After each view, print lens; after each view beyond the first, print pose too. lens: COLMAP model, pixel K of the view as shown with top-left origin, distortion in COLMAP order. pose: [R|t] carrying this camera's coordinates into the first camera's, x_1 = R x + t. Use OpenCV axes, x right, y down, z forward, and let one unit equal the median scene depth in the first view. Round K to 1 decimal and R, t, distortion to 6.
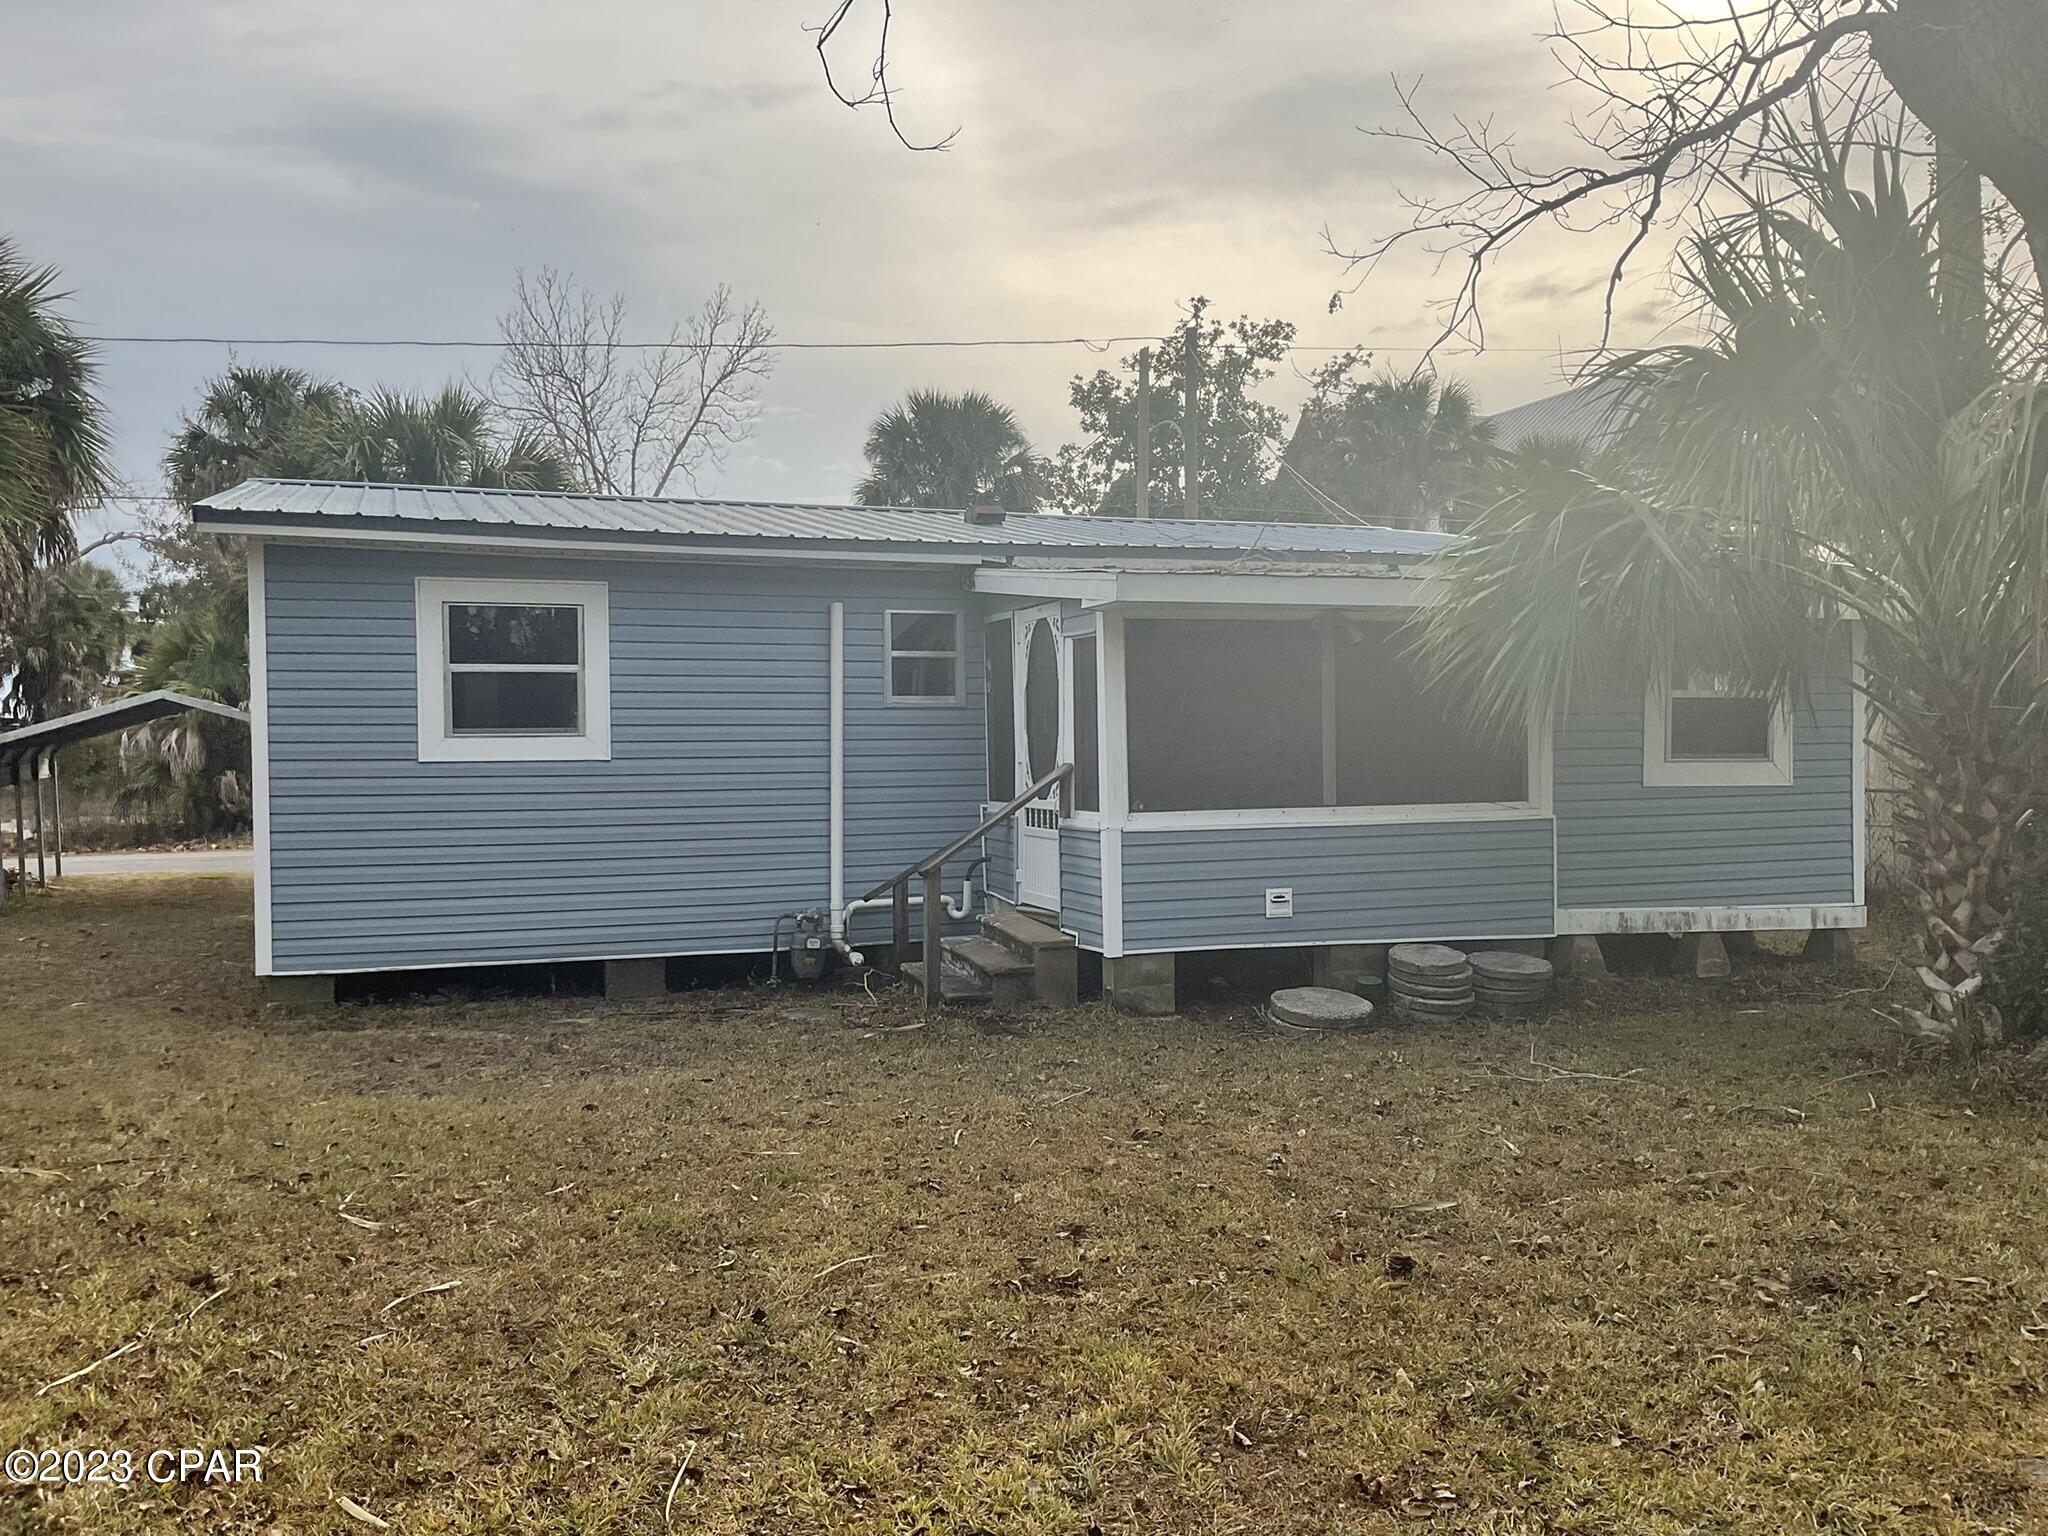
lens RADIAL K [[1710.2, 0, 1033.8], [0, 1710.2, 769.2], [0, 0, 1]] dist [0.069436, -0.117104]
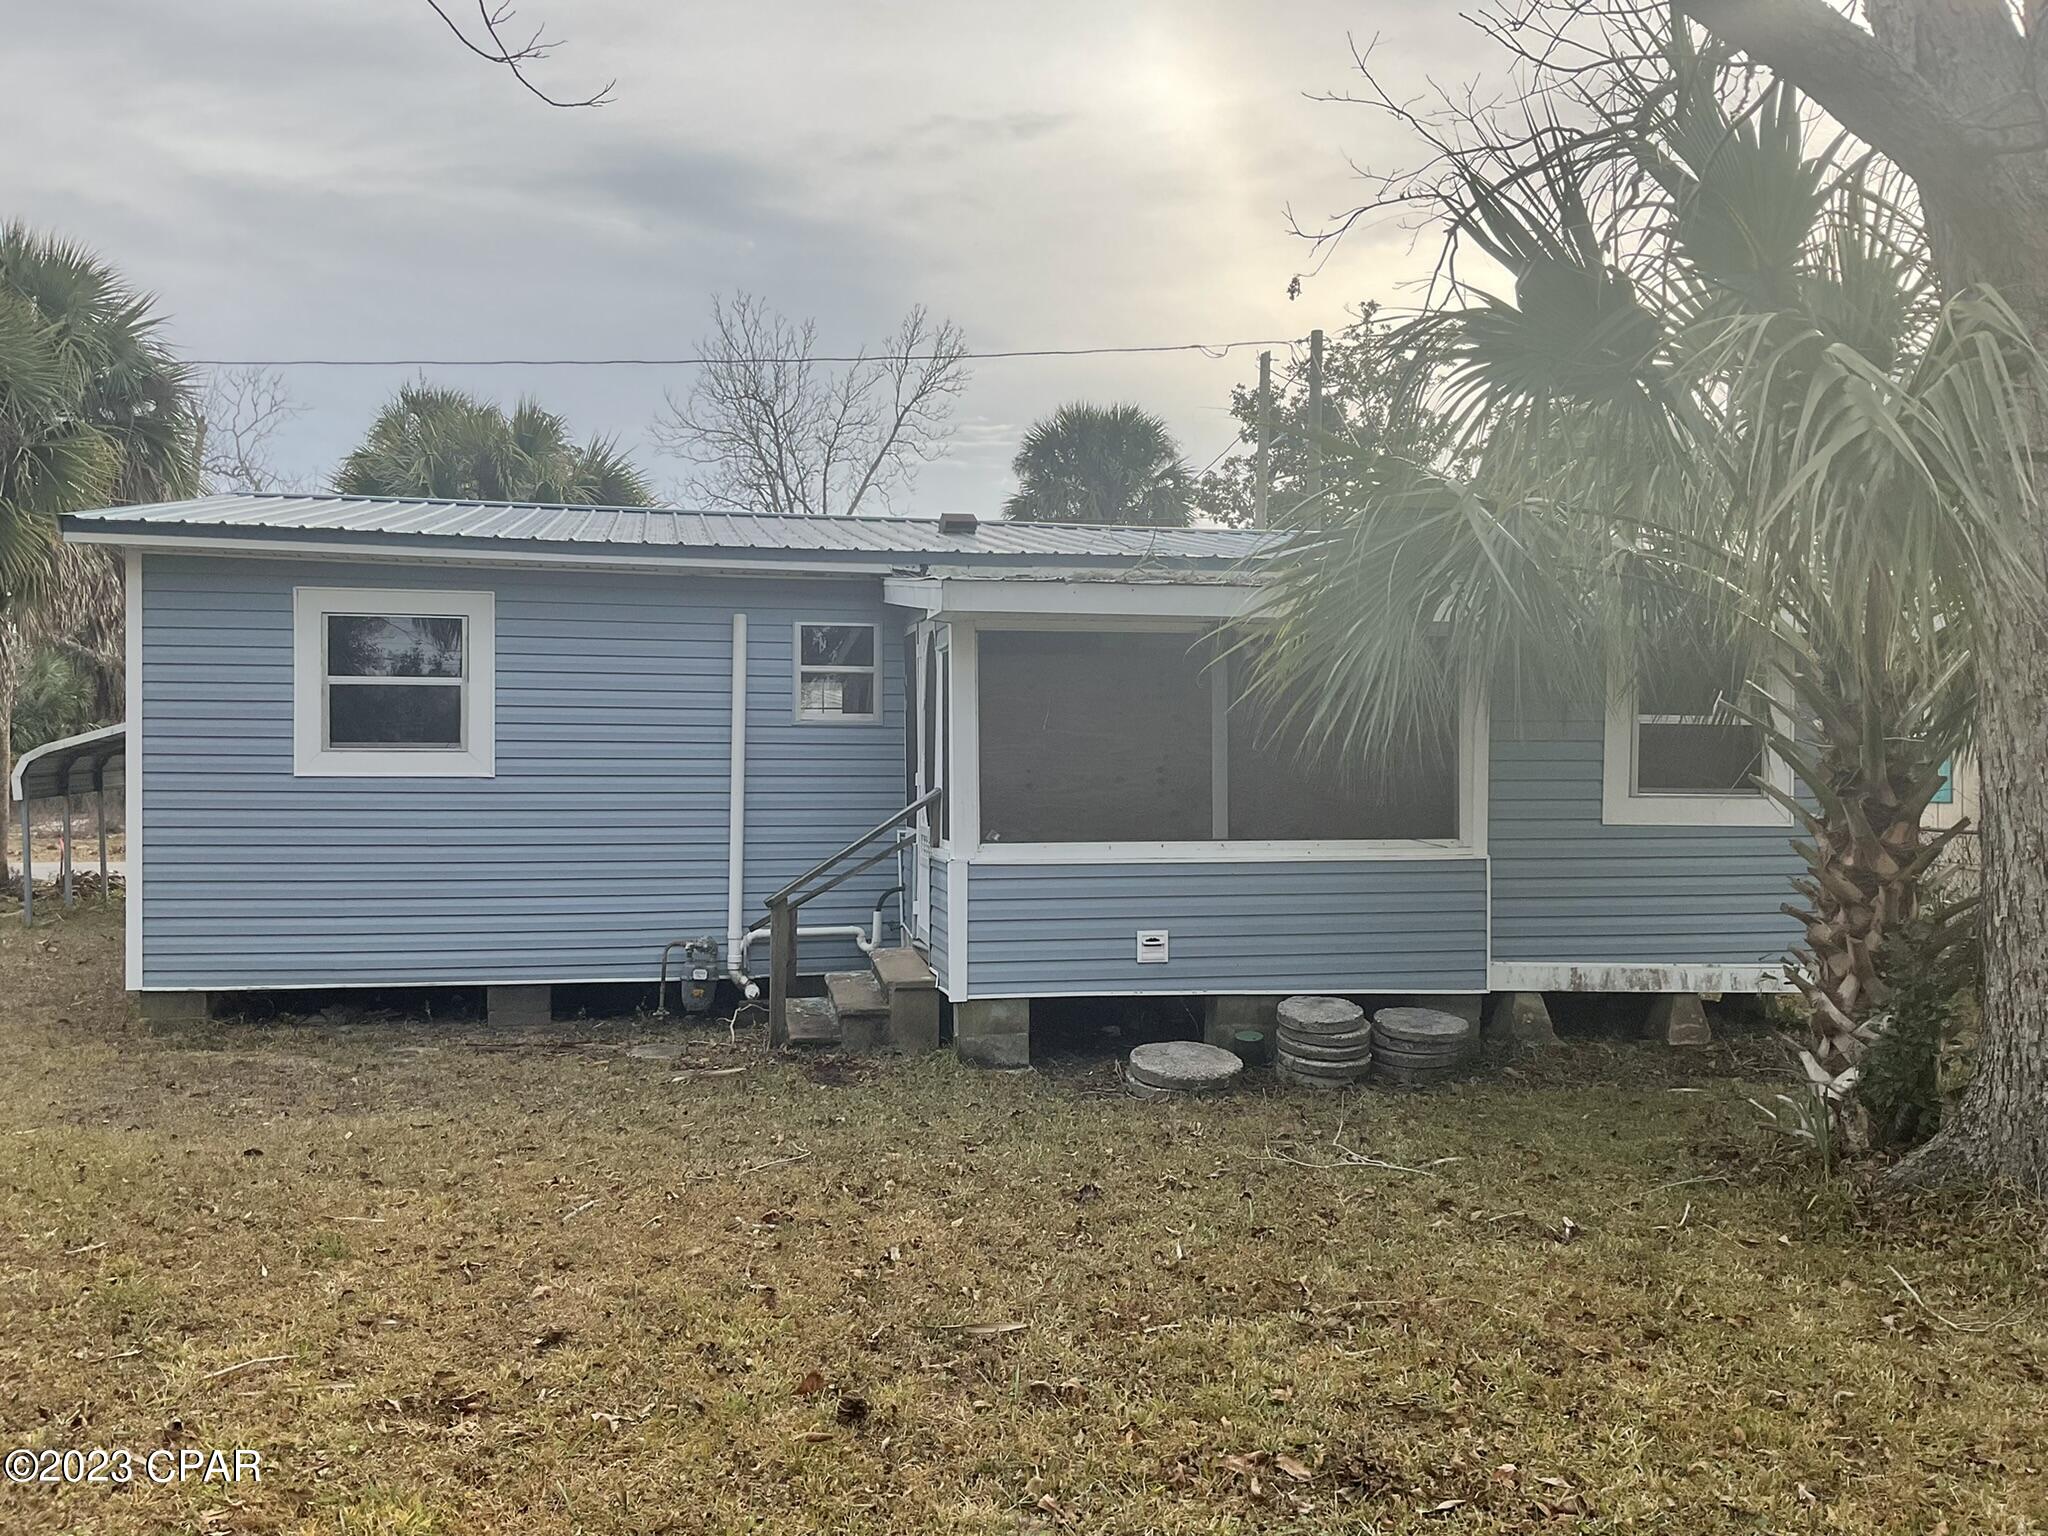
lens RADIAL K [[1710.2, 0, 1034.5], [0, 1710.2, 757.7], [0, 0, 1]] dist [0.069436, -0.117104]
pose [[0.988975, 0.012904, -0.147518, 0.200865], [-0.015450, 0.999751, -0.016122, -0.005343], [0.147273, 0.018223, 0.988928, 0.093329]]
